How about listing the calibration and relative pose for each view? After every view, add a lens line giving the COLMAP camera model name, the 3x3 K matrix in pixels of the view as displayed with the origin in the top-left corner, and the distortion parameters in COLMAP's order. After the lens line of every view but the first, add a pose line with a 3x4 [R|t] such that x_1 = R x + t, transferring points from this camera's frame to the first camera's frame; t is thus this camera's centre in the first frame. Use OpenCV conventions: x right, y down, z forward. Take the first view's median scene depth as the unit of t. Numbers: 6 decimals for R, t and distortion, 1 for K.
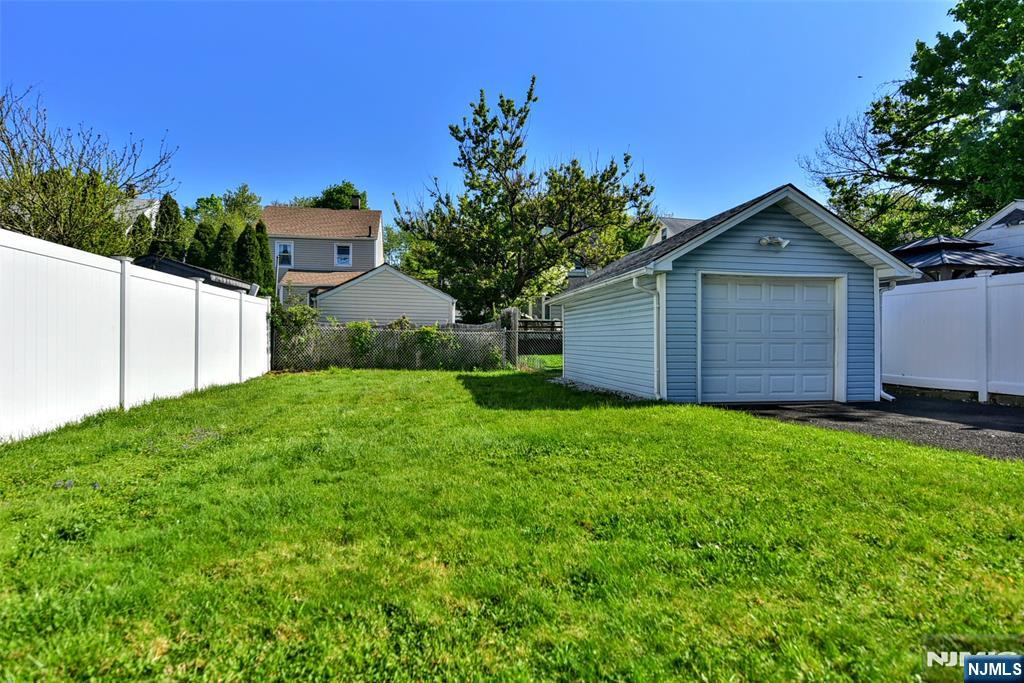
lens RADIAL K [[585.7, 0, 505.1], [0, 585.7, 341.6], [0, 0, 1]] dist [-0.000557, -0.000250]
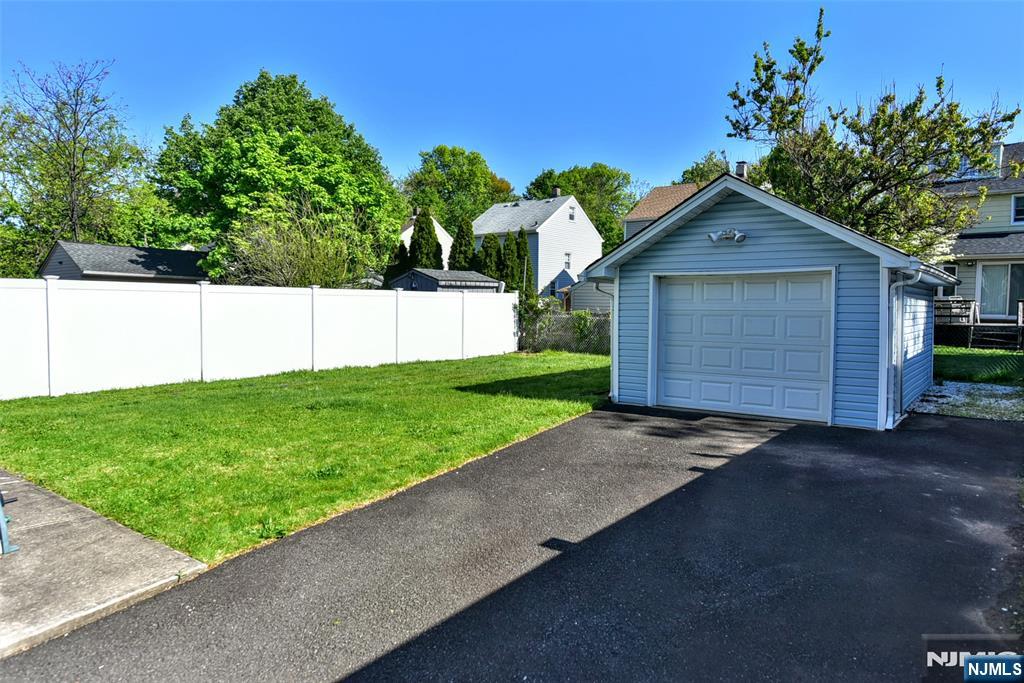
lens RADIAL K [[673.6, 0, 512.0], [0, 673.6, 341.5], [0, 0, 1]] dist [-0.002505, -0.000456]
pose [[0.667419, 0.036118, -0.743806, 0.972108], [-0.001656, 0.998893, 0.047019, -0.055121], [0.744681, -0.030149, 0.666739, 0.056147]]
